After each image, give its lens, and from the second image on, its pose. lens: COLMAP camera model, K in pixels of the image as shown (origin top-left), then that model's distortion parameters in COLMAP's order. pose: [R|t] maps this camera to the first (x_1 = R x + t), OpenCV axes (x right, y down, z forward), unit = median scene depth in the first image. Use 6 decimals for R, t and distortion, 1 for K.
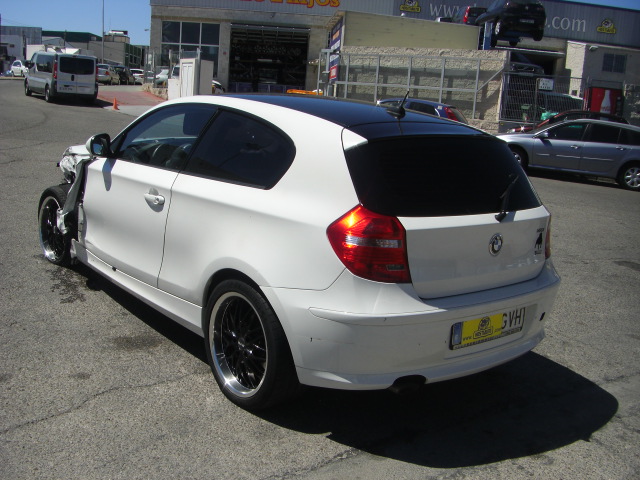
lens RADIAL K [[727.8, 0, 302.1], [0, 727.8, 265.9], [0, 0, 1]] dist [-0.172359, 0.074081]
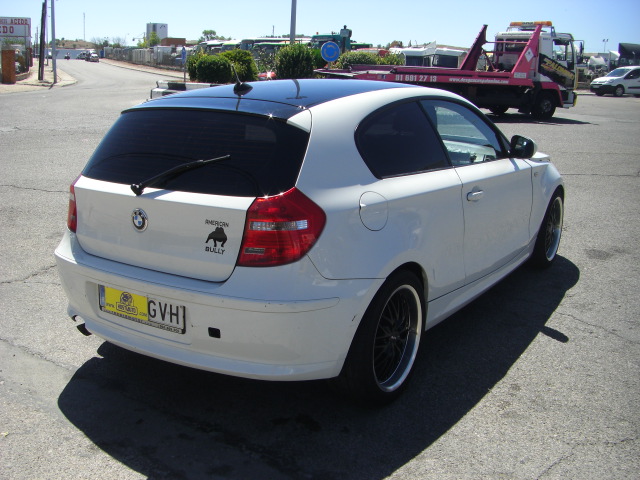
lens RADIAL K [[729.1, 0, 299.6], [0, 729.1, 279.6], [0, 0, 1]] dist [-0.217311, 0.256851]
pose [[0.307170, 0.209210, -0.928374, 1.096393], [-0.232107, 0.962546, 0.140113, -0.121115], [0.922915, 0.172444, 0.344224, 0.789051]]
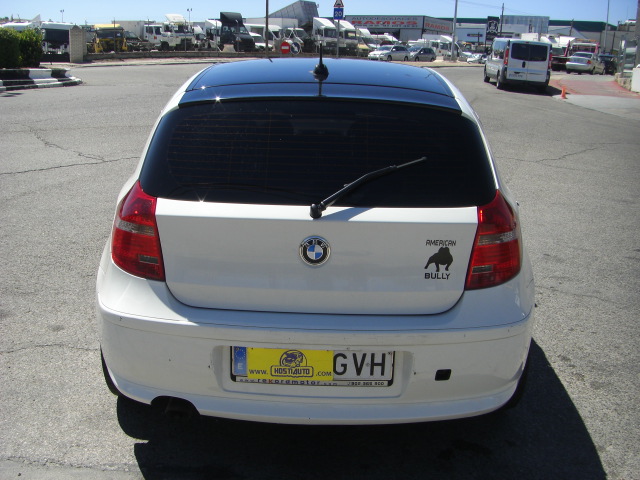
lens RADIAL K [[727.8, 0, 302.1], [0, 727.8, 265.9], [0, 0, 1]] dist [-0.172359, 0.074081]
pose [[0.766498, 0.139023, -0.627020, 0.631005], [-0.131470, 0.989581, 0.058694, -0.049576], [0.628646, 0.037446, 0.776789, 0.396773]]
